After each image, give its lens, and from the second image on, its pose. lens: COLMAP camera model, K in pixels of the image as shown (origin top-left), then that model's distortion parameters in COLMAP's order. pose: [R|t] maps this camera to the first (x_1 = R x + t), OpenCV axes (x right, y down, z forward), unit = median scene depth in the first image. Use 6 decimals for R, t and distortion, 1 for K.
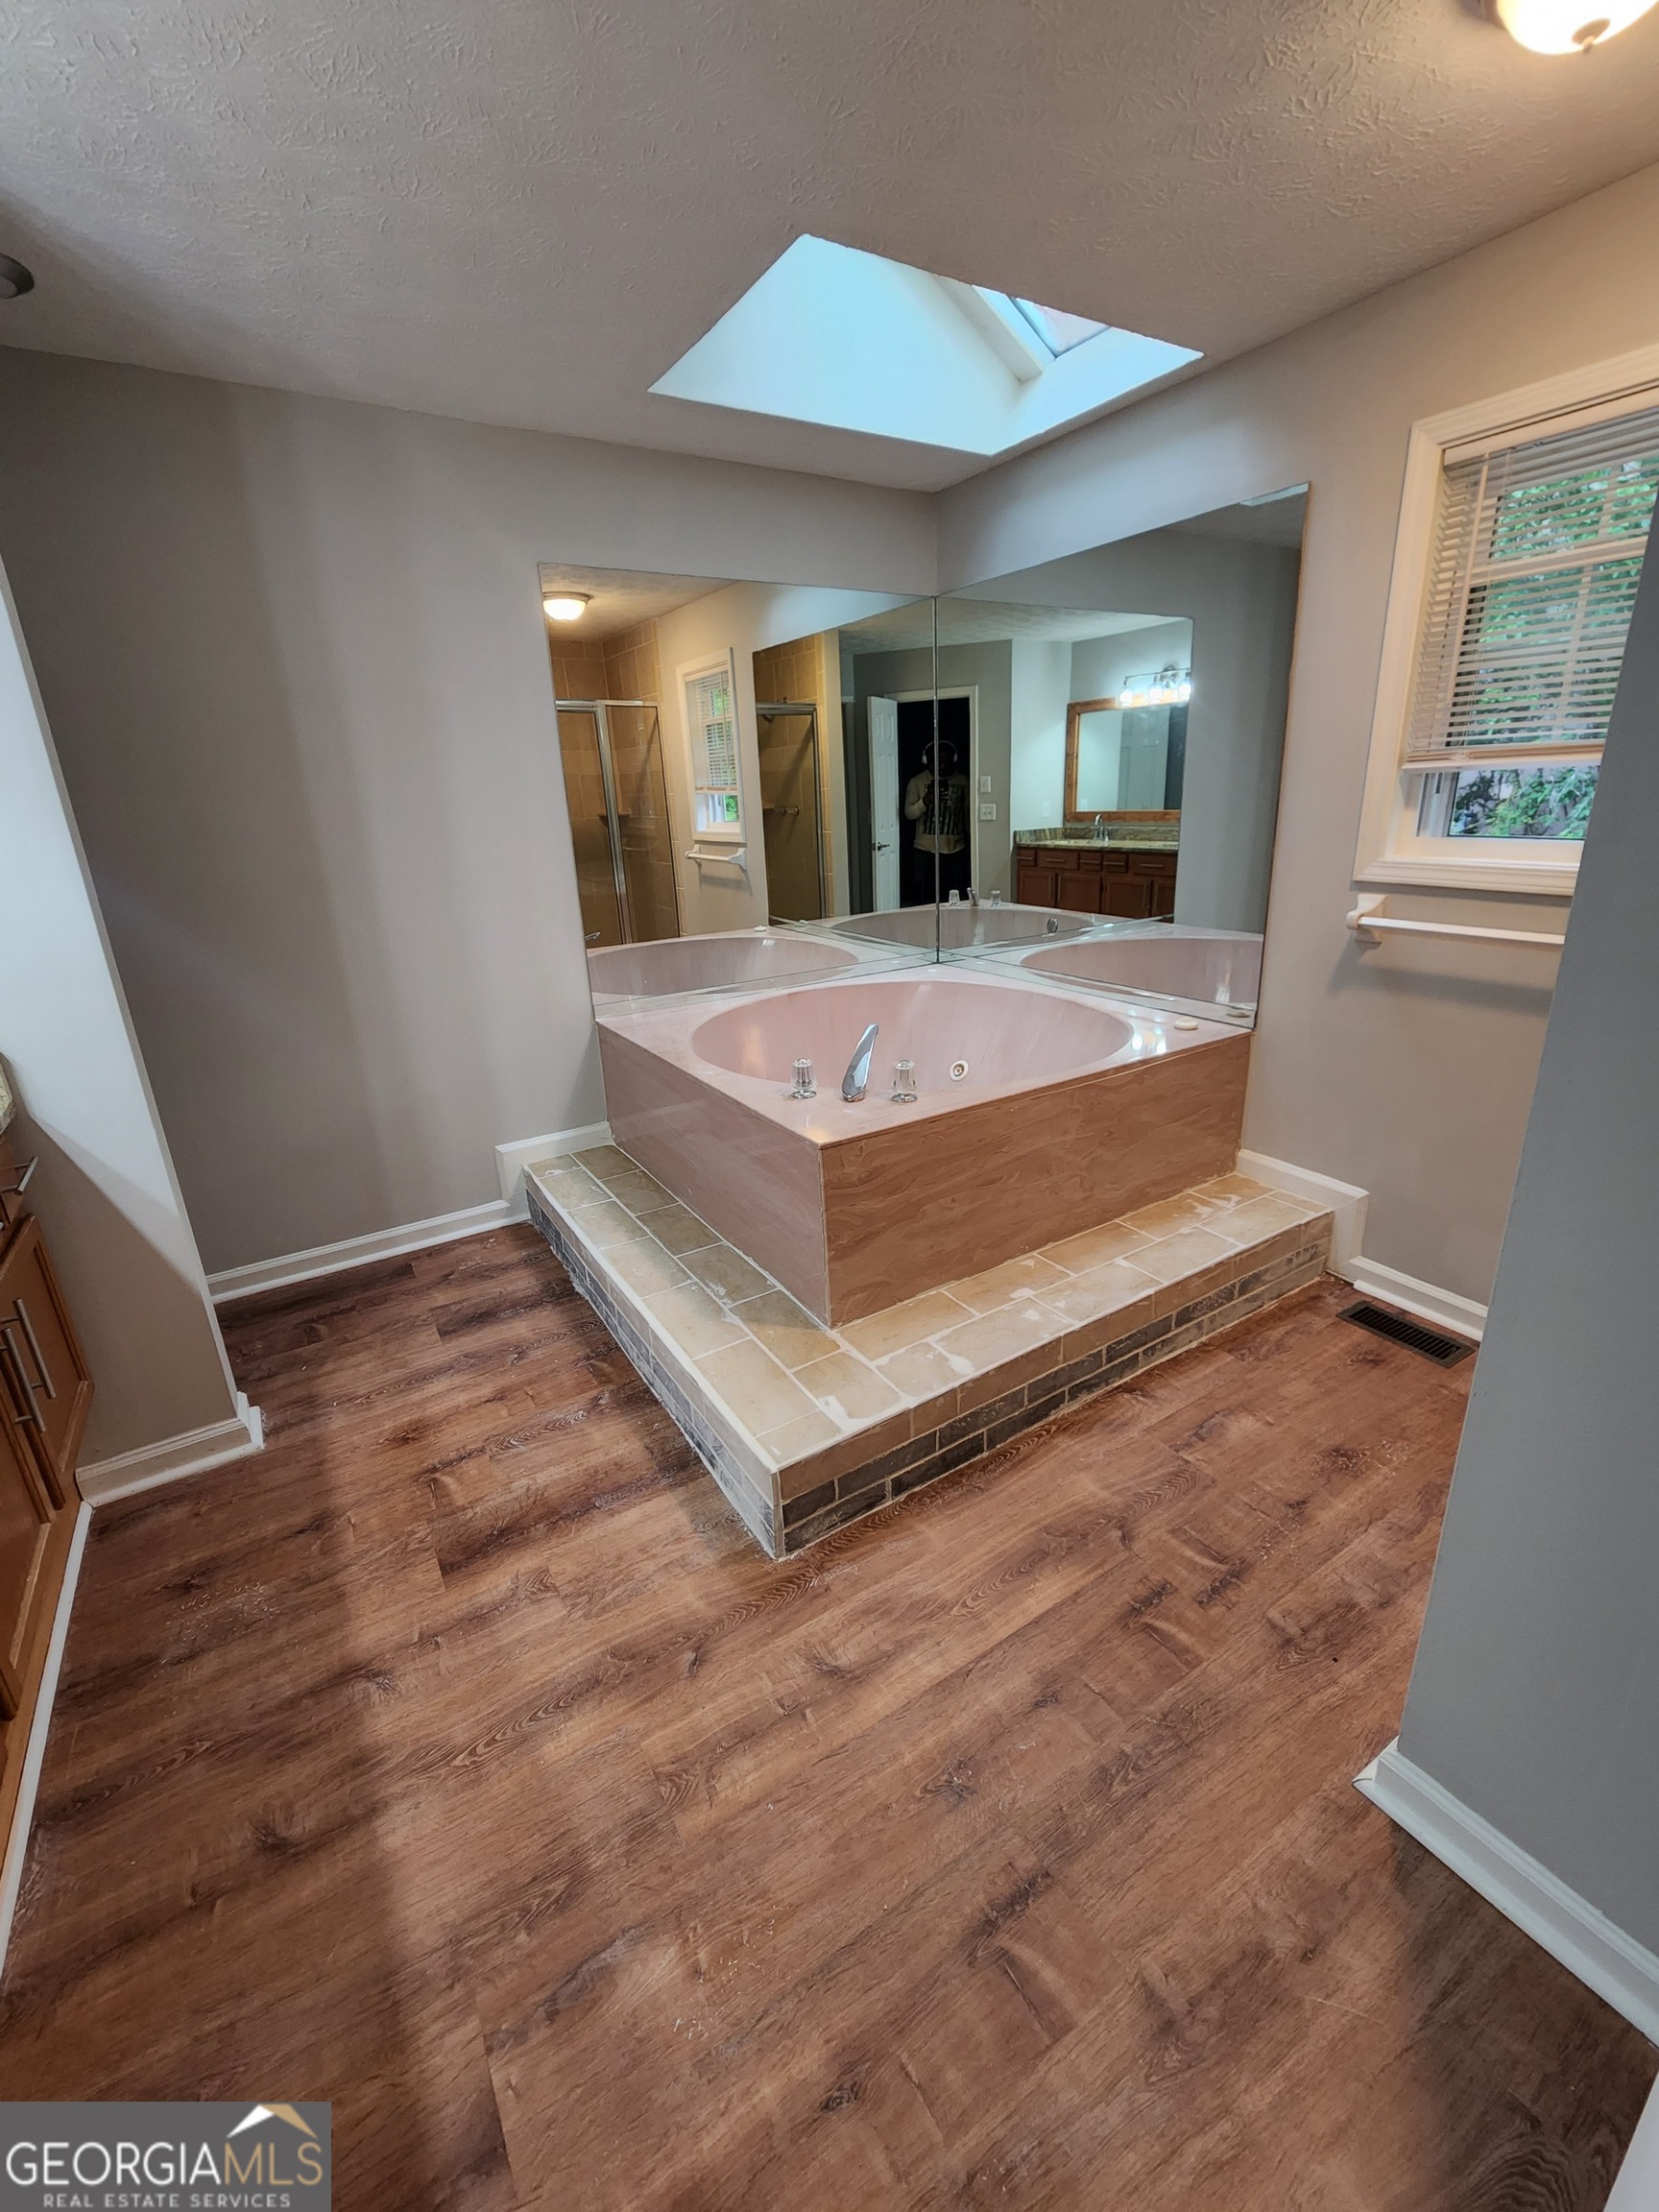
lens RADIAL K [[914.6, 0, 829.3], [0, 914.6, 1103.7], [0, 0, 1]] dist [-0.003422, -0.000647]
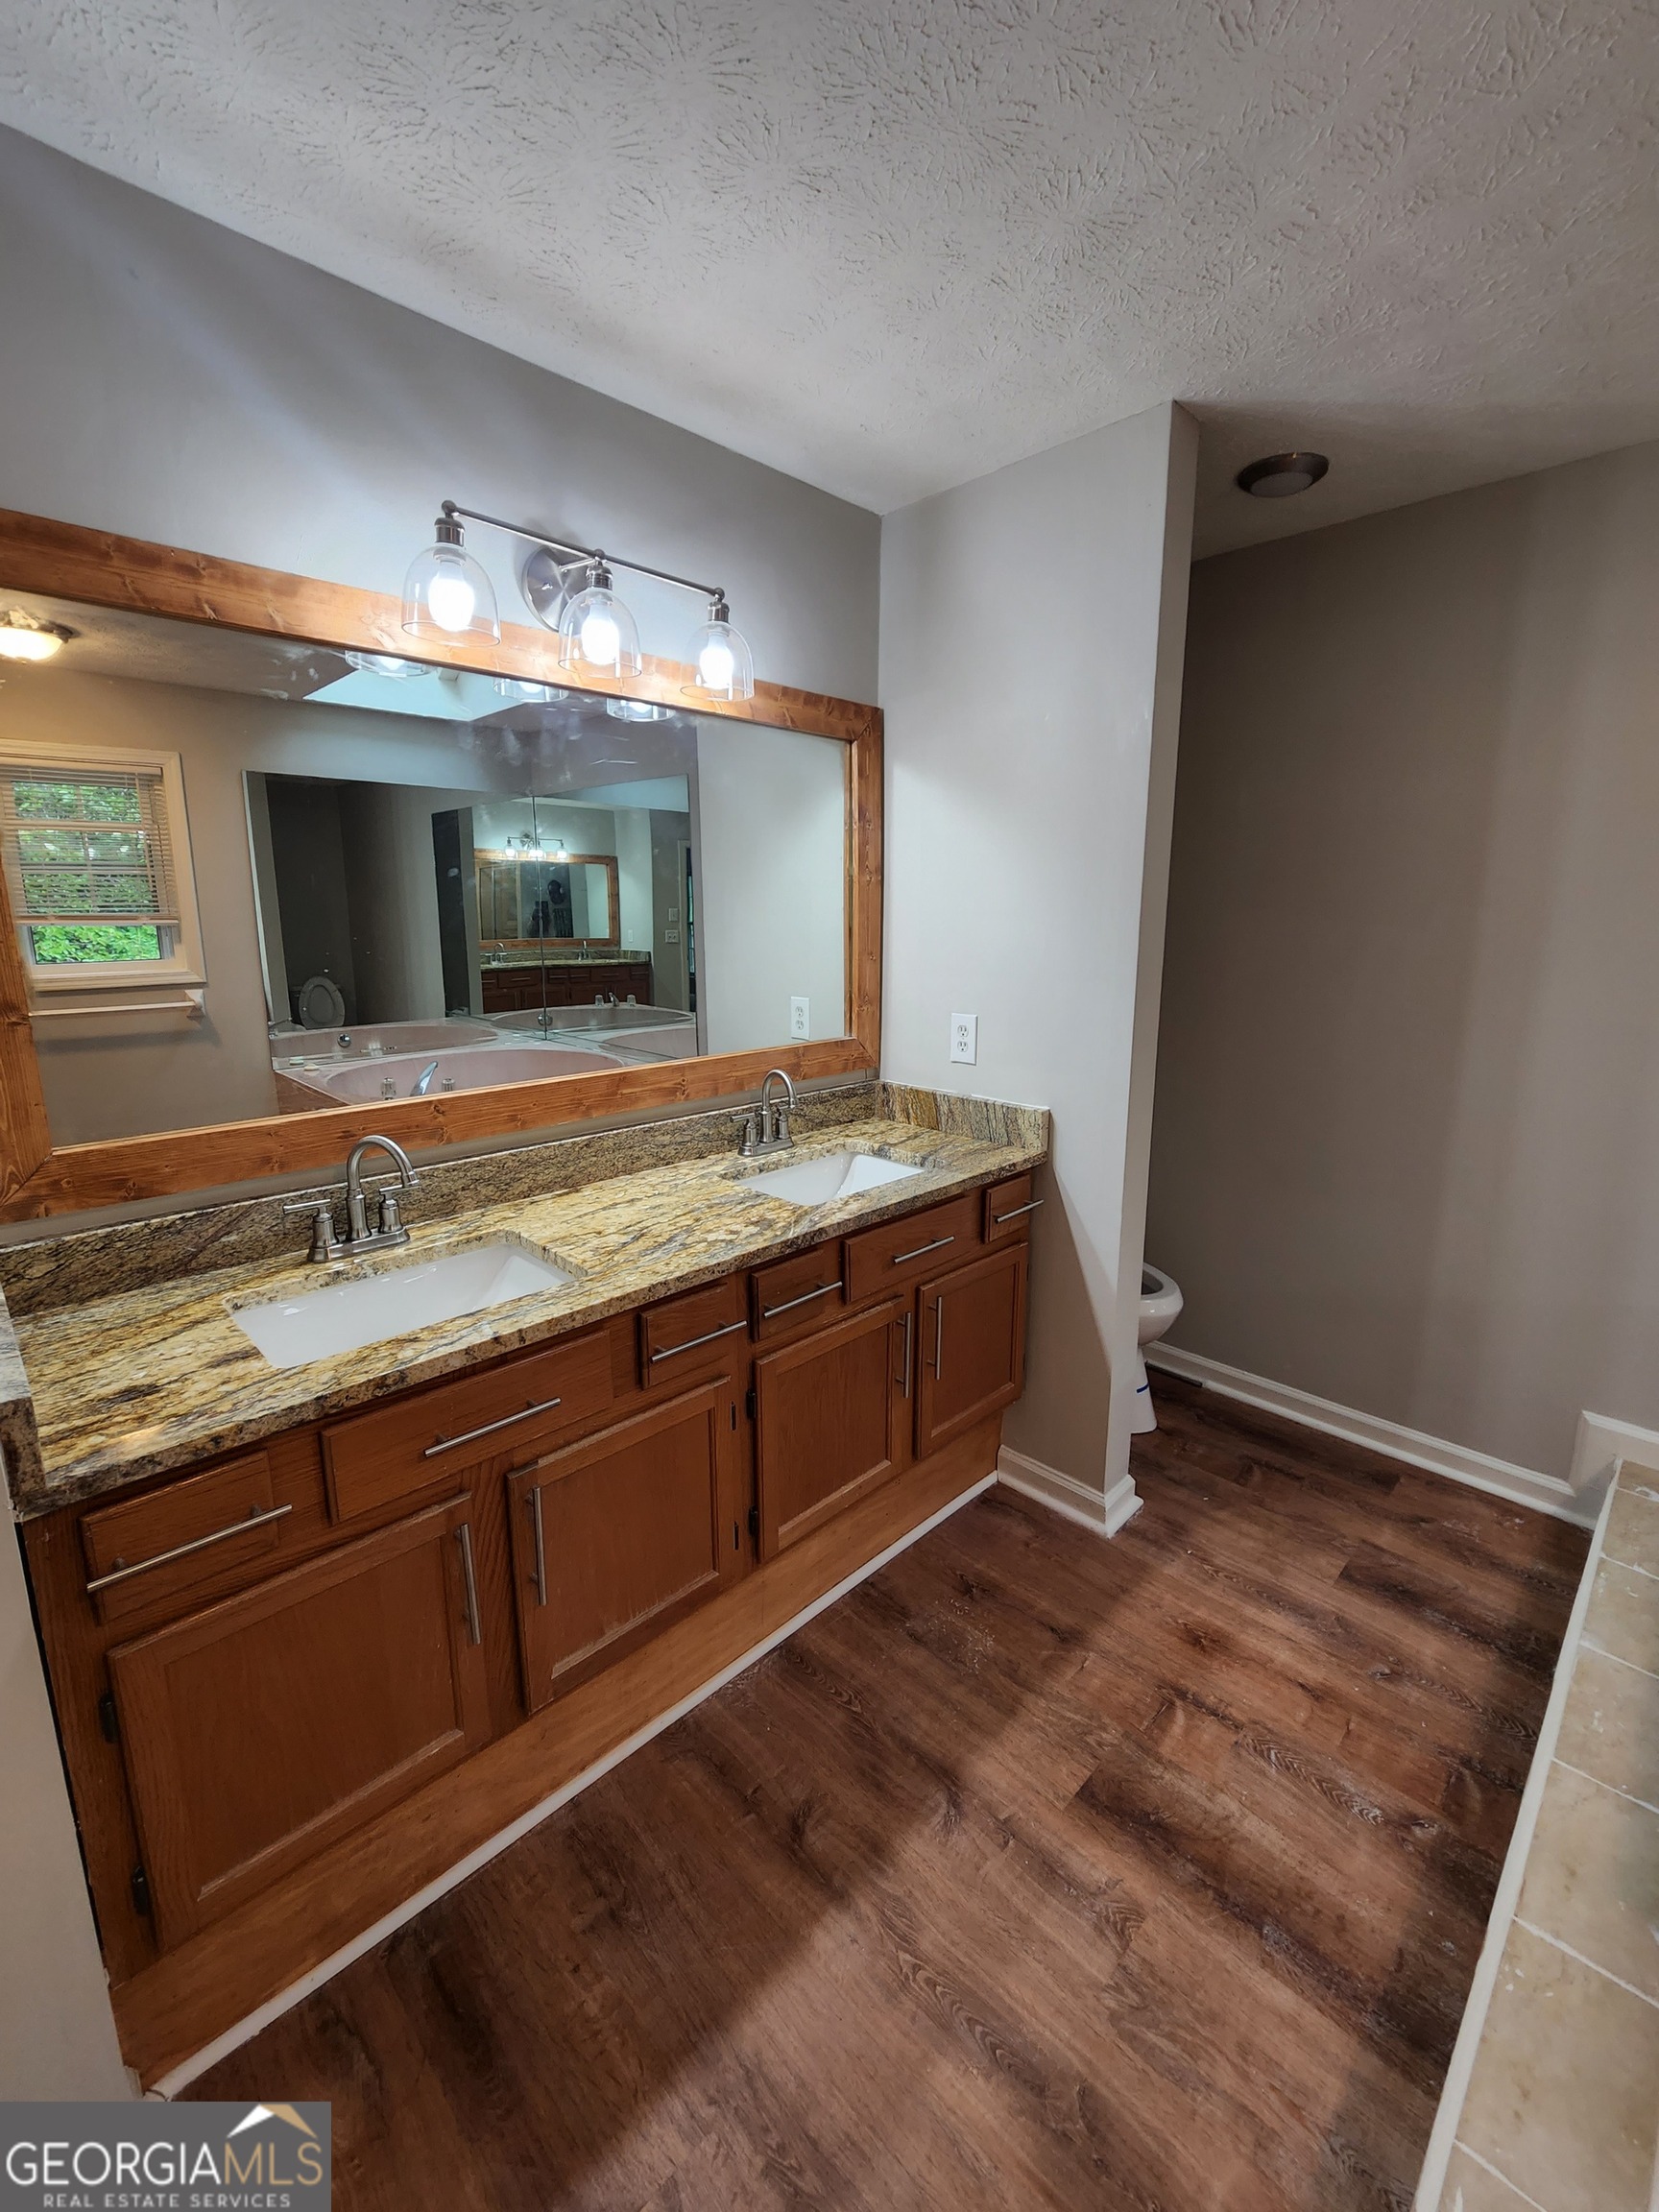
lens RADIAL K [[914.6, 0, 821.9], [0, 914.6, 1092.4], [0, 0, 1]] dist [-0.003422, -0.000647]
pose [[0.224299, 0.231347, -0.946662, 0.172006], [-0.328219, 0.932593, 0.150142, -0.144521], [0.917585, 0.277036, 0.285113, 0.295771]]
